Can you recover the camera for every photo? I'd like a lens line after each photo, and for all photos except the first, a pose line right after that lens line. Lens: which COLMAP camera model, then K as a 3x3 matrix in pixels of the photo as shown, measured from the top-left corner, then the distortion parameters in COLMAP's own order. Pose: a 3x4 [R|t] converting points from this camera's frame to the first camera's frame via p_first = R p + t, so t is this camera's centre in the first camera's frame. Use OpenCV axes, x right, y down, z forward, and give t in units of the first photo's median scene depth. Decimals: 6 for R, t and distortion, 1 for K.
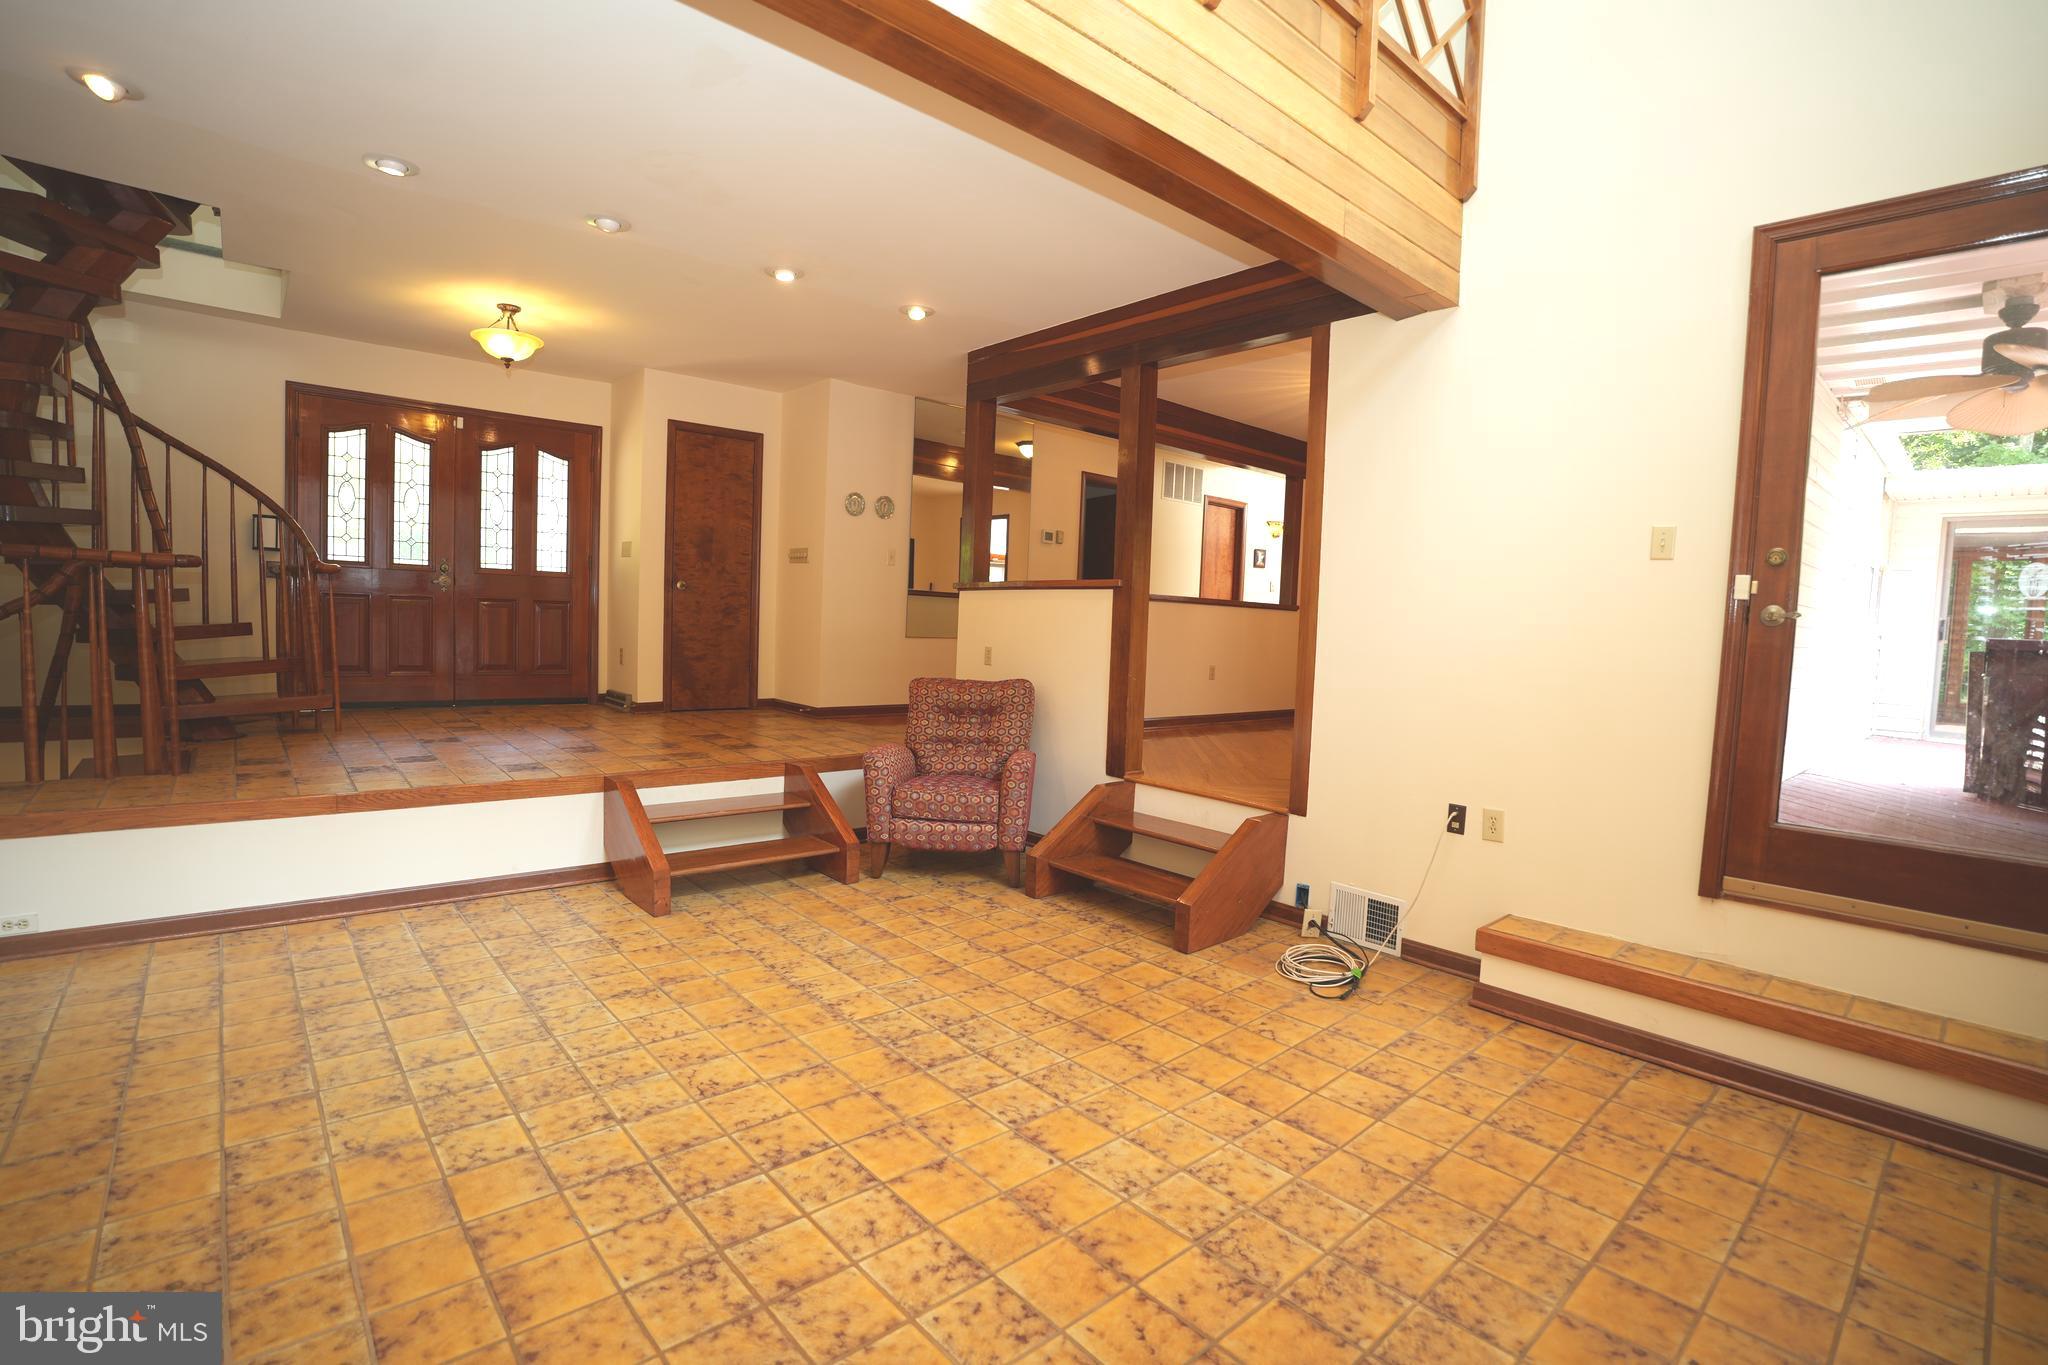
lens RADIAL K [[940.1, 0, 1022.6], [0, 940.1, 686.6], [0, 0, 1]] dist [-0.068622, 0.014752]
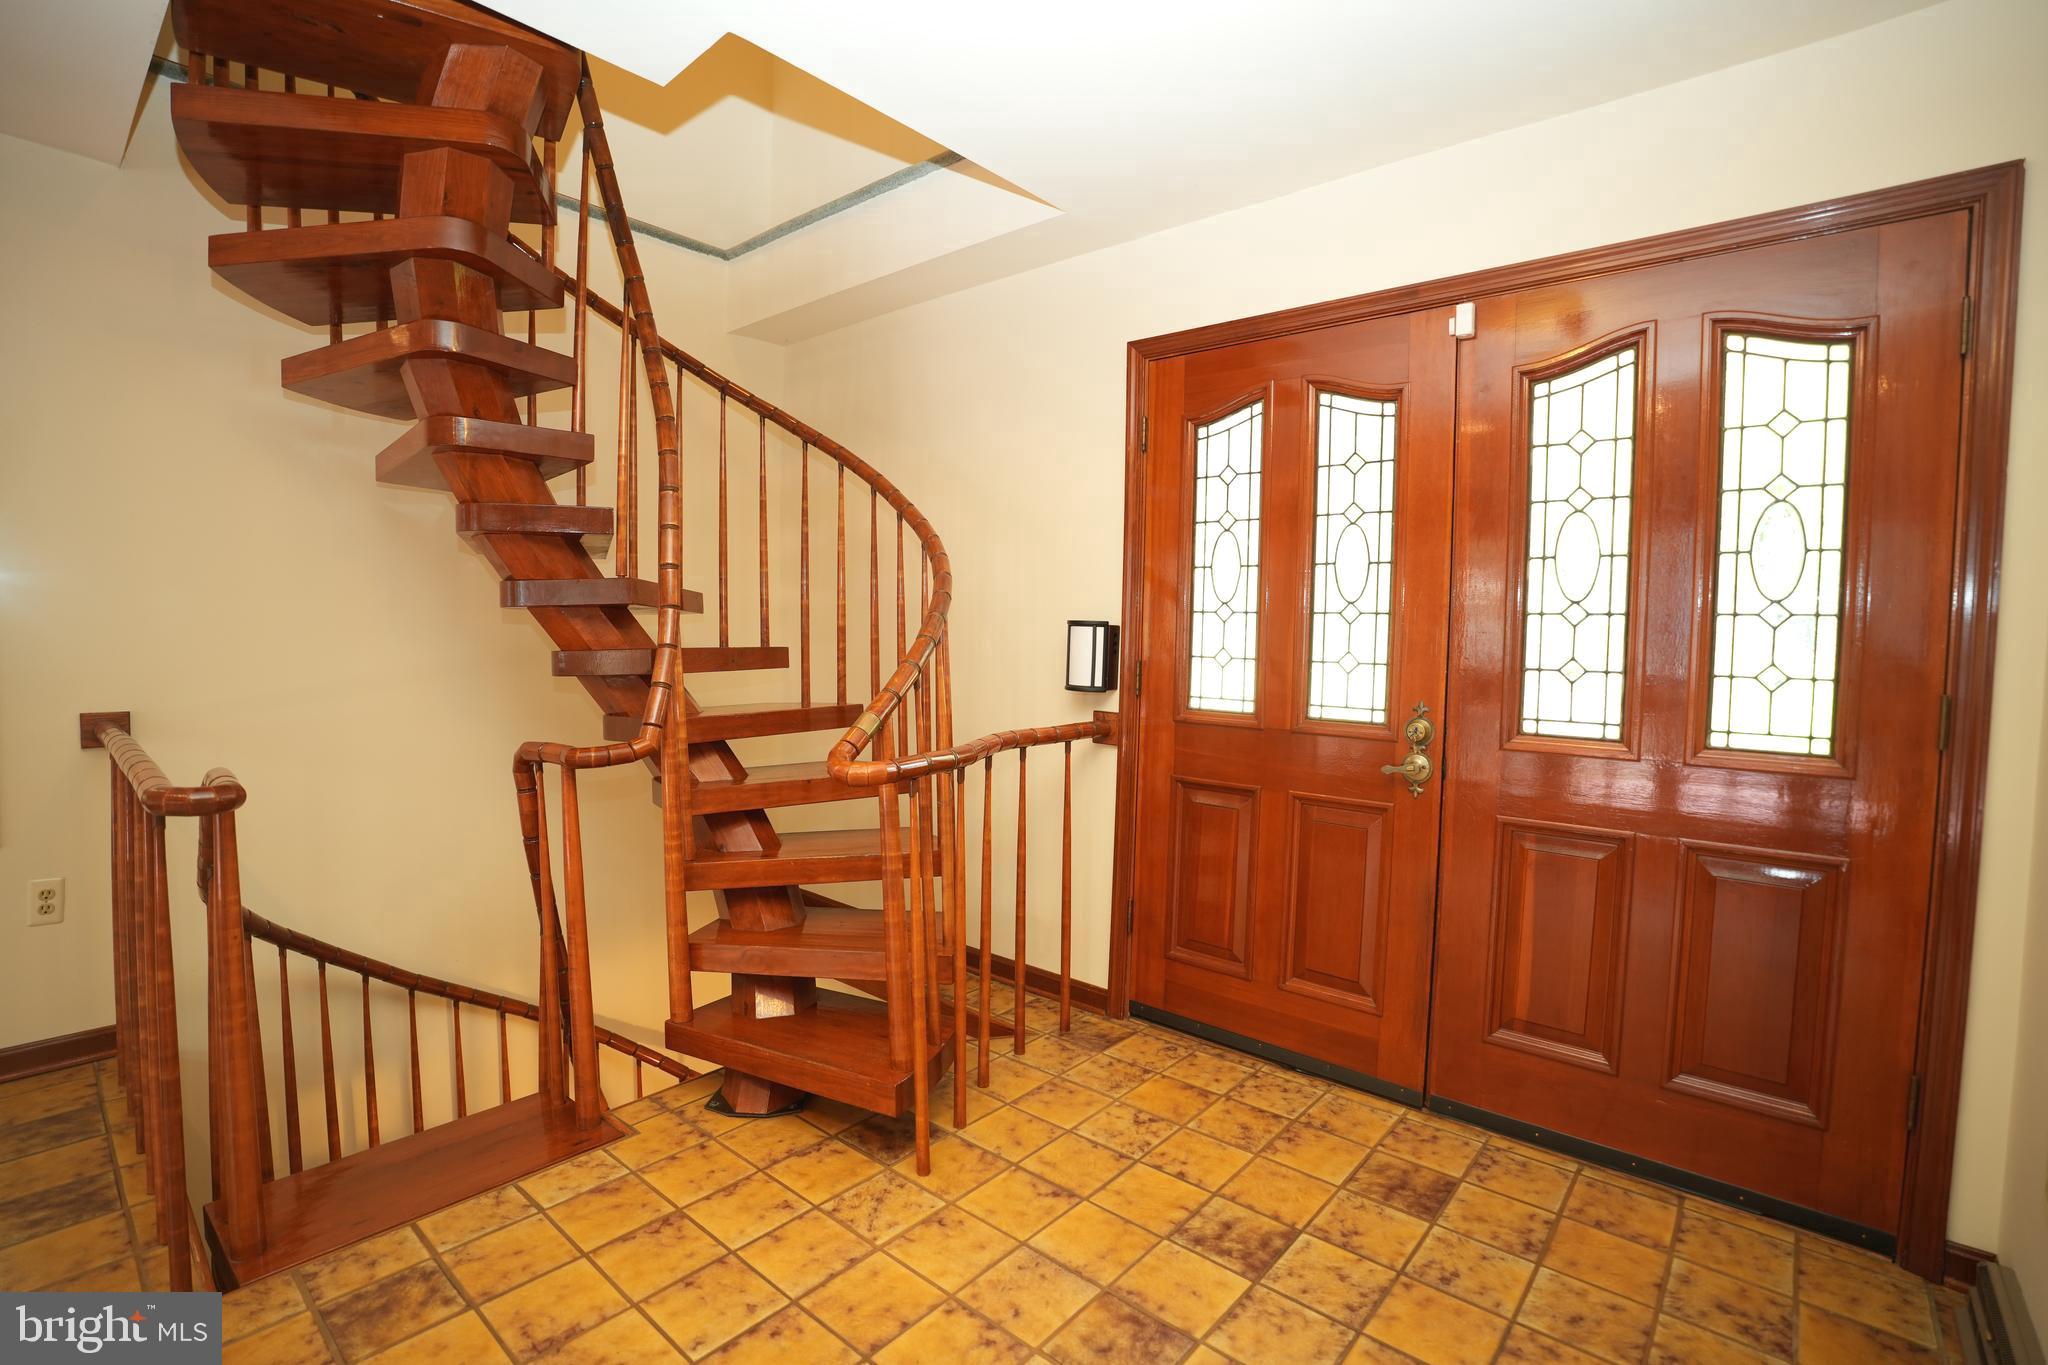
lens RADIAL K [[940.1, 0, 1020.6], [0, 940.1, 681.8], [0, 0, 1]] dist [-0.068622, 0.014752]
pose [[0.138668, 0.016102, -0.990208, -0.403248], [-0.081356, 0.996673, 0.004814, -0.192350], [0.986992, 0.079892, 0.139517, 1.098099]]
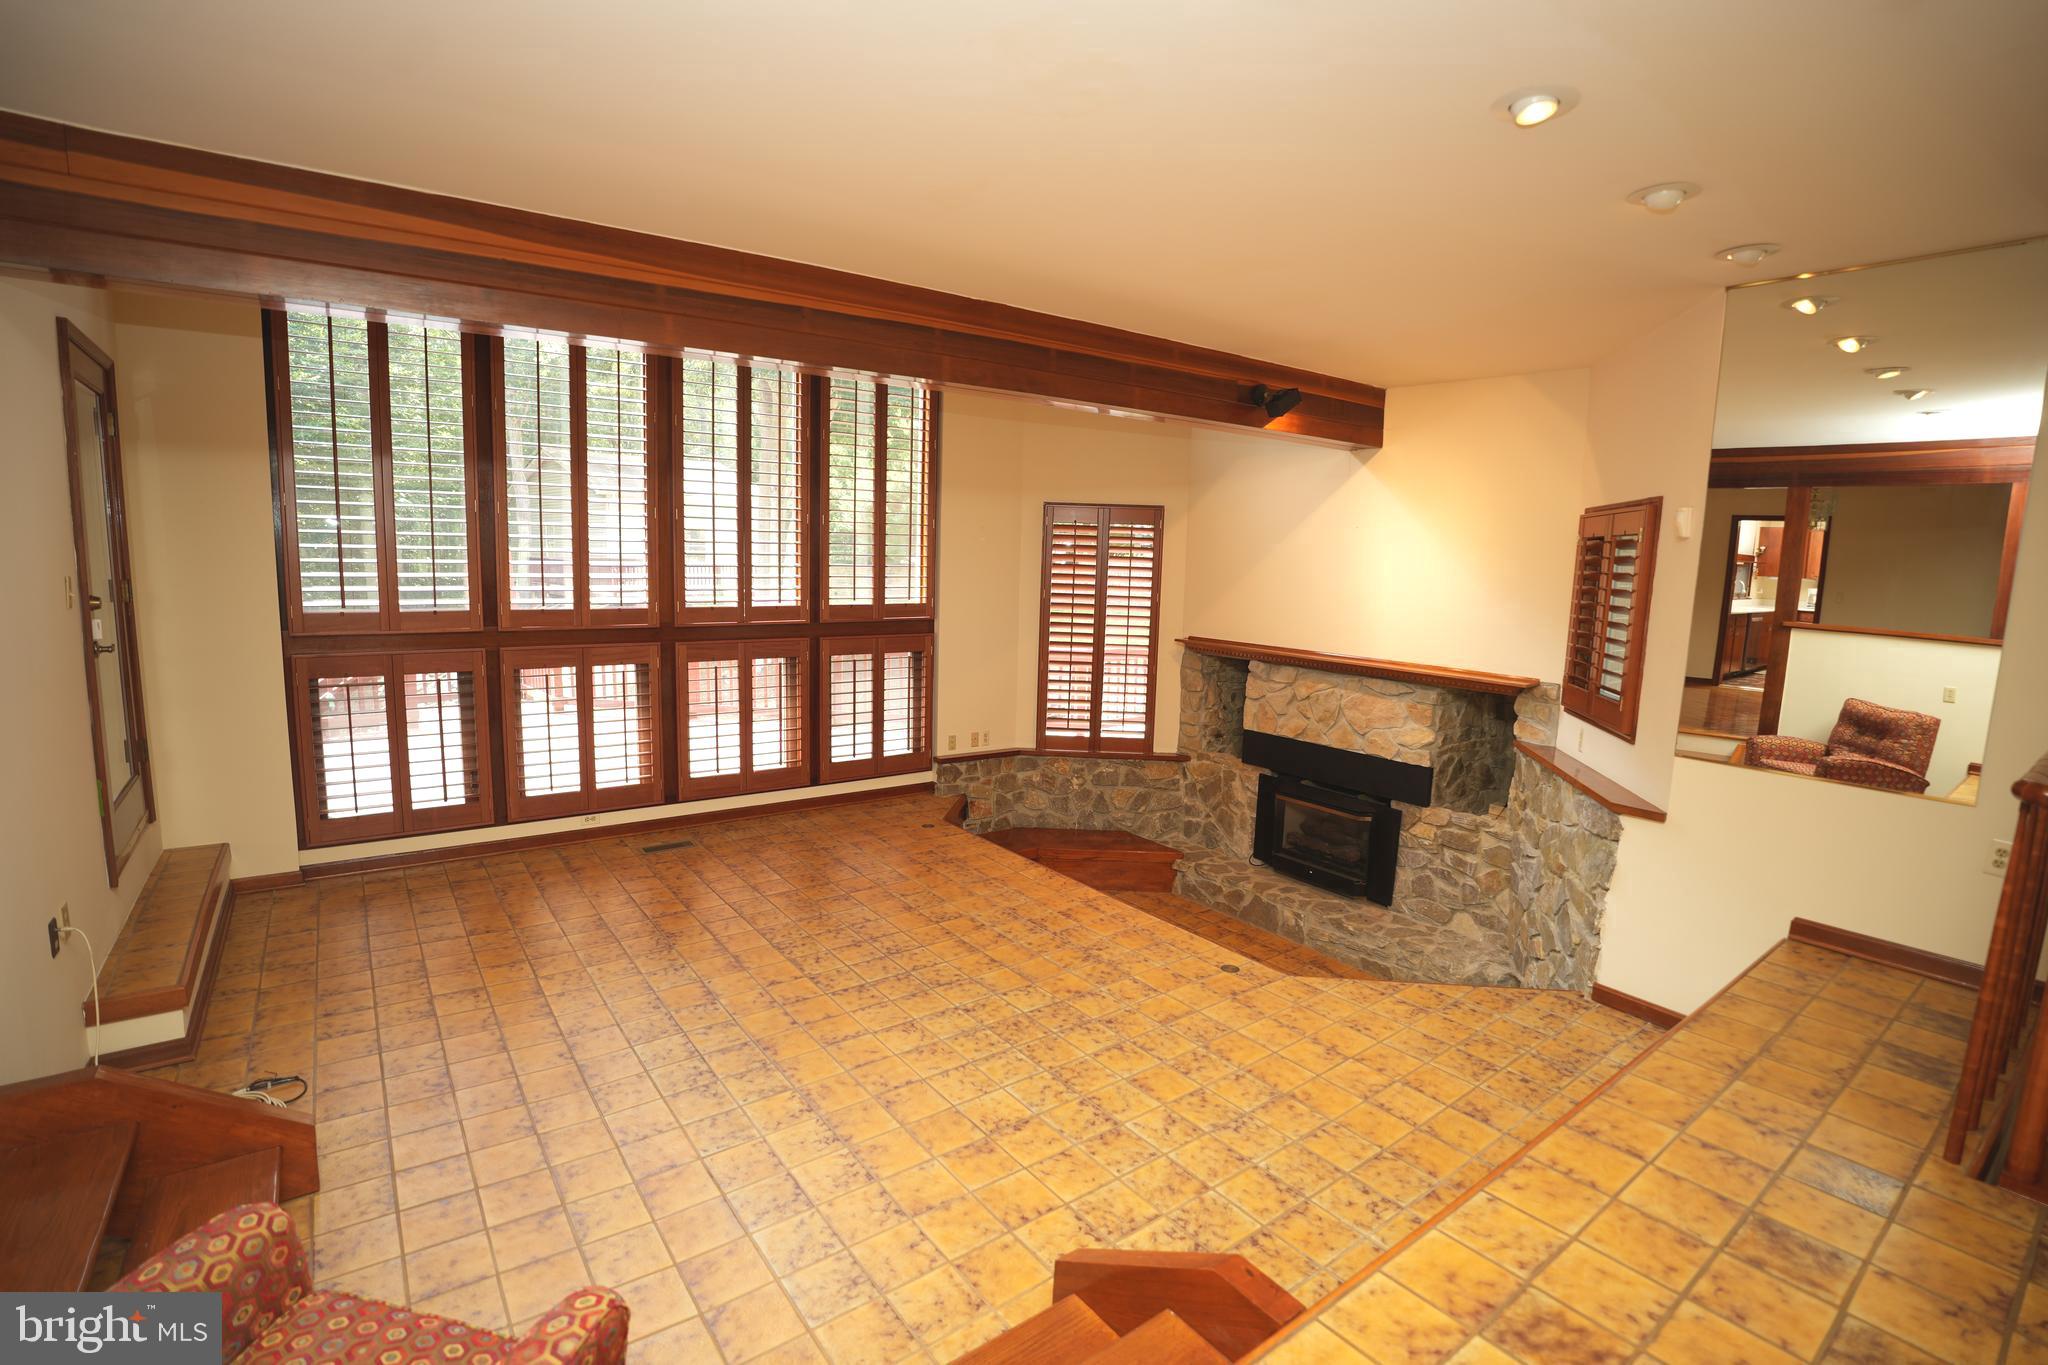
lens RADIAL K [[940.1, 0, 1019.1], [0, 940.1, 678.7], [0, 0, 1]] dist [-0.068622, 0.014752]
pose [[-0.993979, -0.078762, 0.076175, -0.323578], [-0.061559, 0.976522, 0.206433, -0.226578], [-0.090646, 0.200501, -0.975491, 1.279903]]
